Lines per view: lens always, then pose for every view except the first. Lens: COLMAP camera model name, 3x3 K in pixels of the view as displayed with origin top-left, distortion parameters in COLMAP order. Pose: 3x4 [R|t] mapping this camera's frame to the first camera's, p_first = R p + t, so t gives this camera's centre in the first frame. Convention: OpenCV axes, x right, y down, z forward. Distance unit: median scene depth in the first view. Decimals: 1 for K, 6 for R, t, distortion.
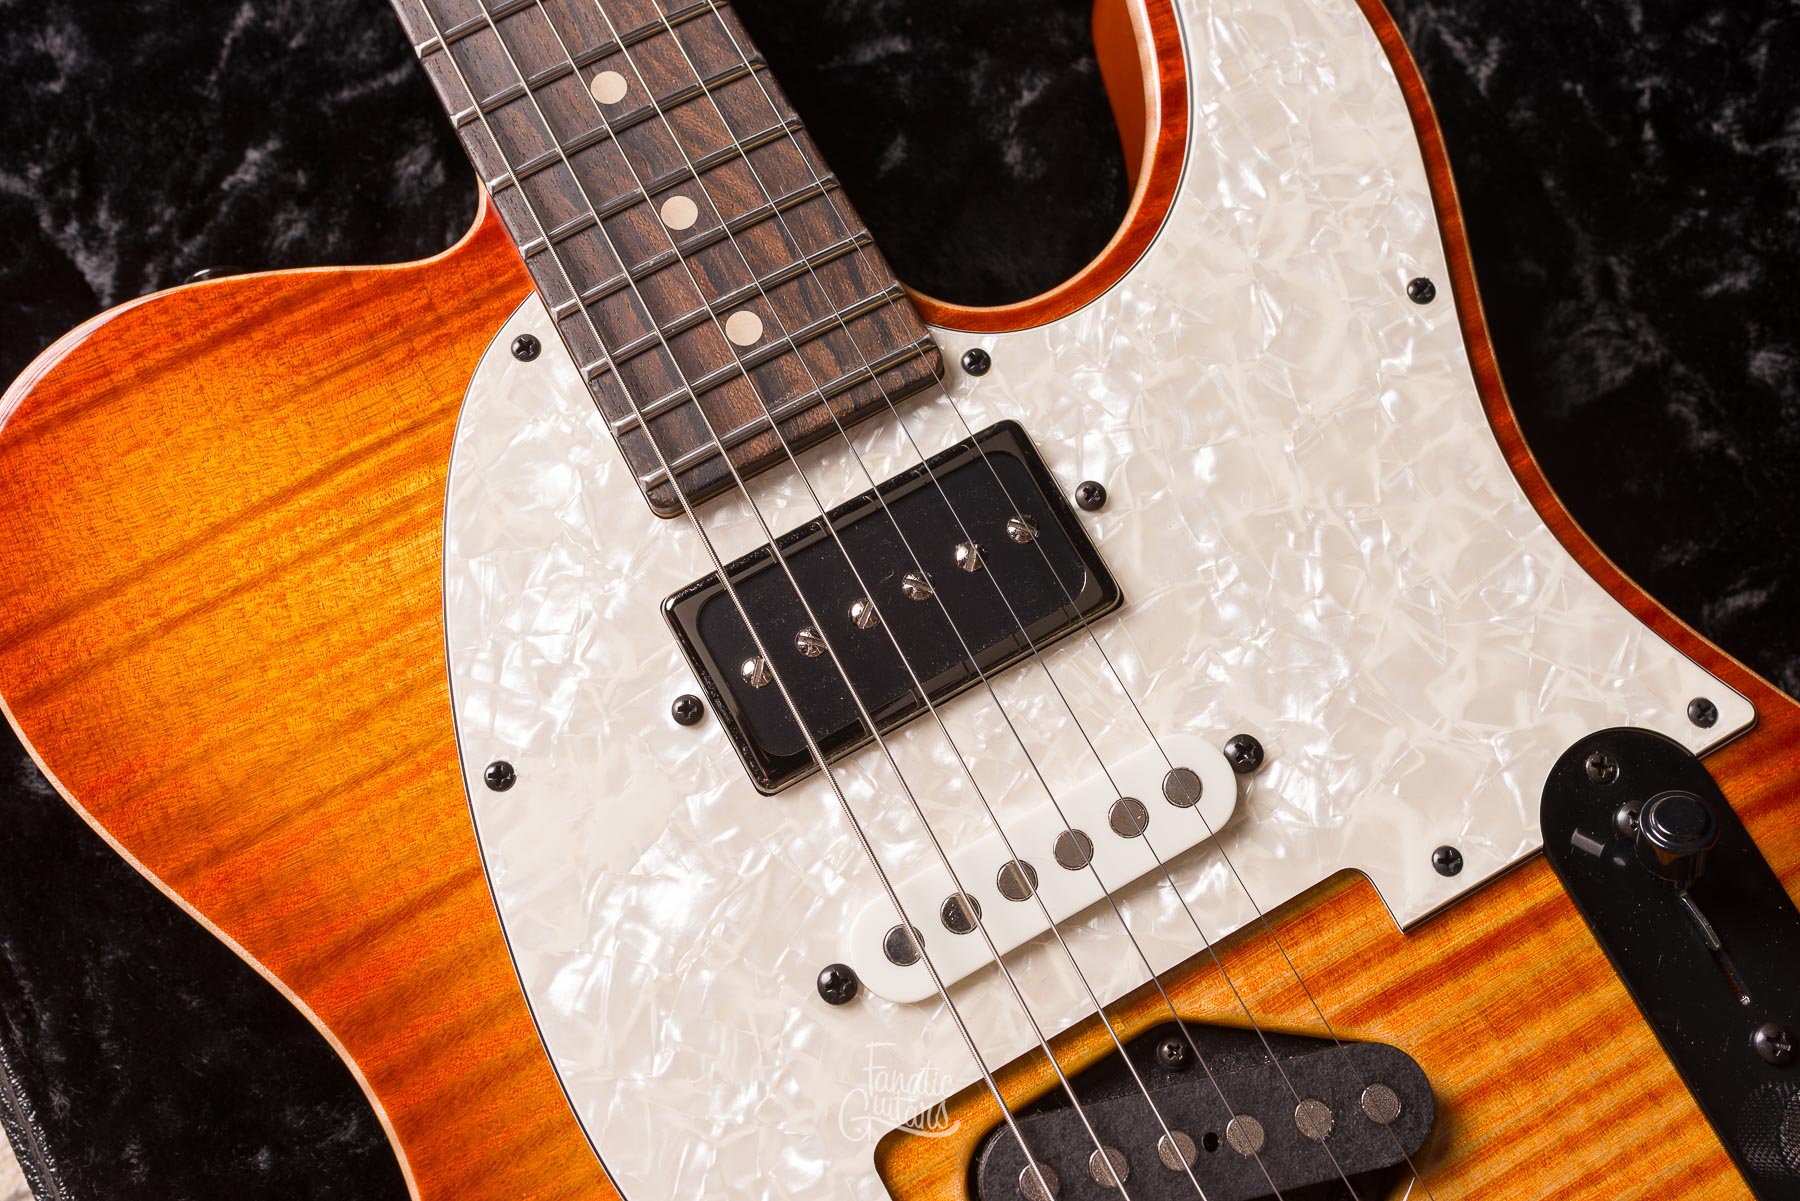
lens RADIAL K [[1805.6, 0, 904.9], [0, 1805.6, 600.8], [0, 0, 1]] dist [-0.000873, 0.005845]
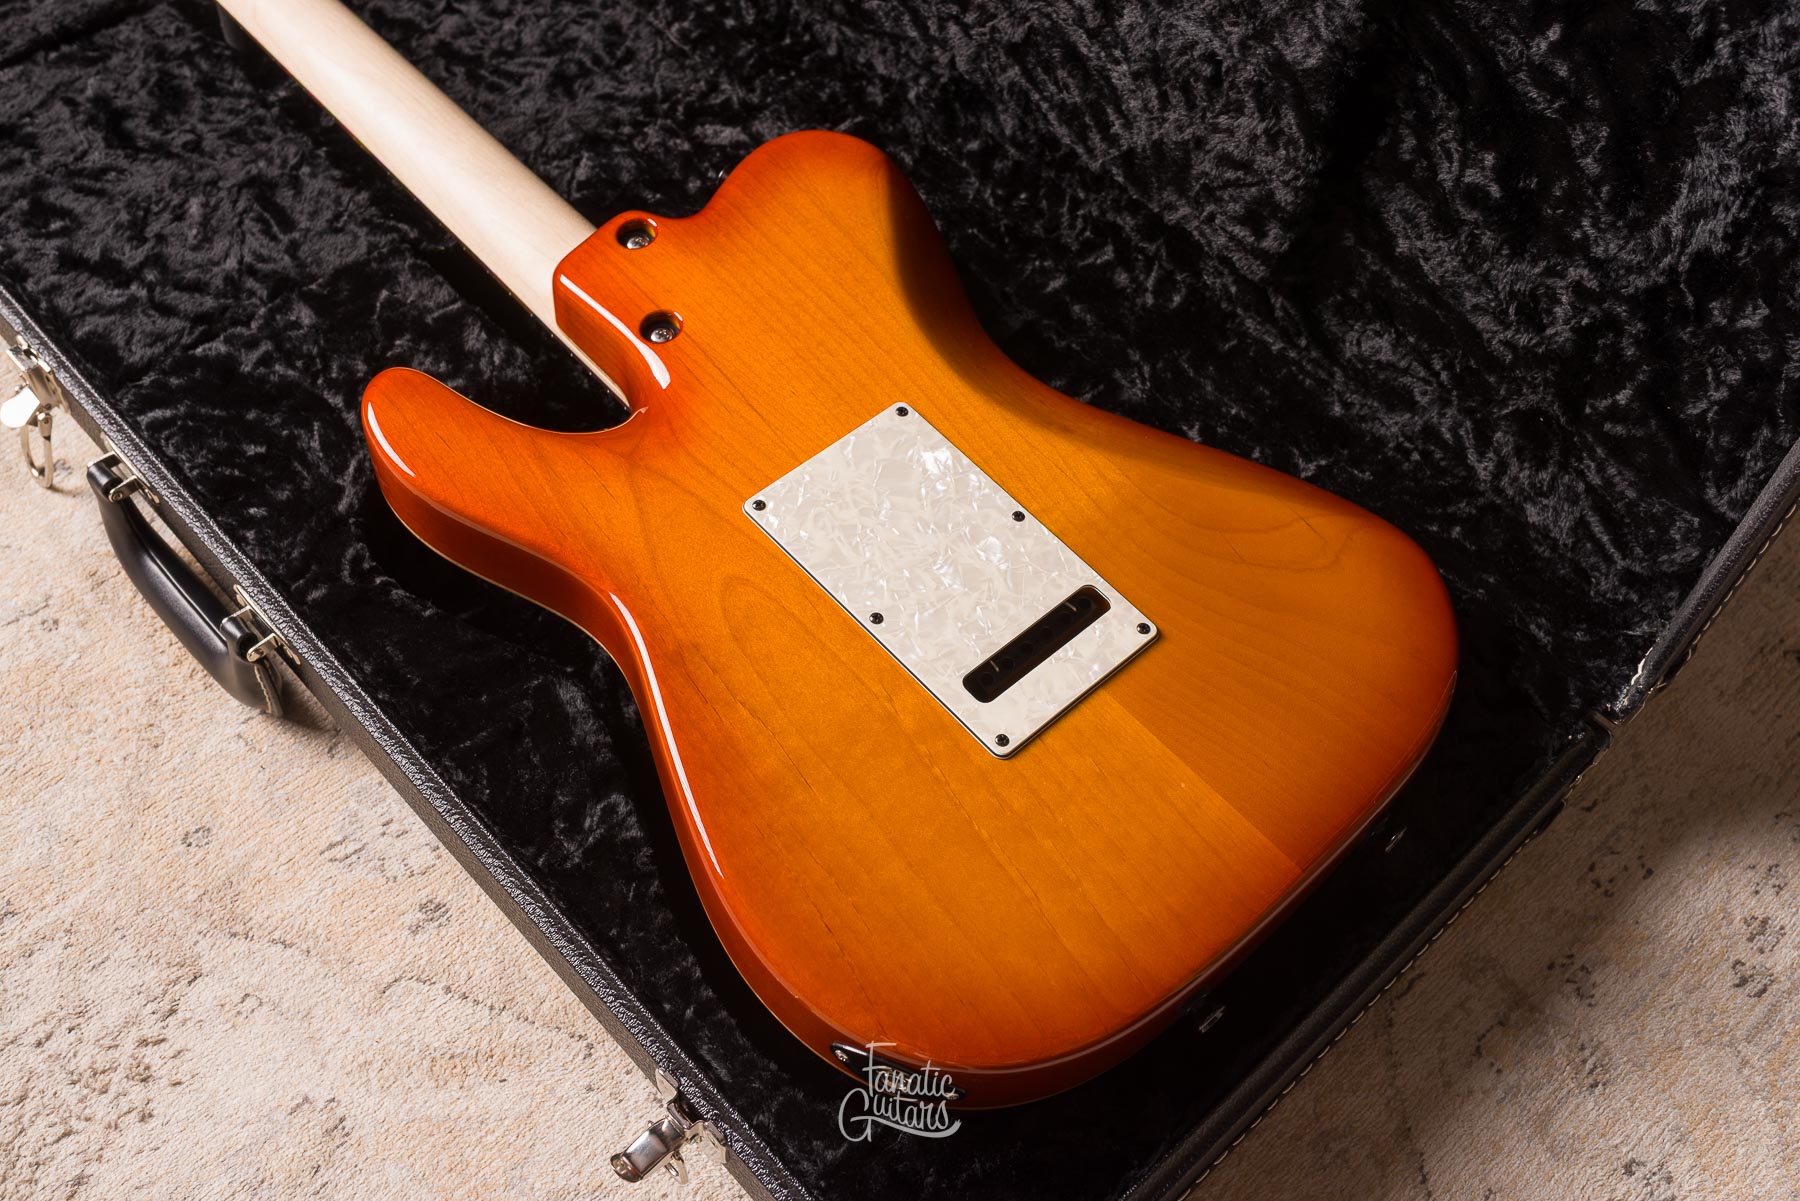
lens RADIAL K [[1735.1, 0, 901.1], [0, 1735.1, 602.9], [0, 0, 1]] dist [-0.002440, 0.002663]
pose [[0.971070, -0.181371, 0.155331, -0.183522], [0.226111, 0.907557, -0.353857, 1.112375], [-0.076793, 0.378742, 0.922311, -1.050150]]
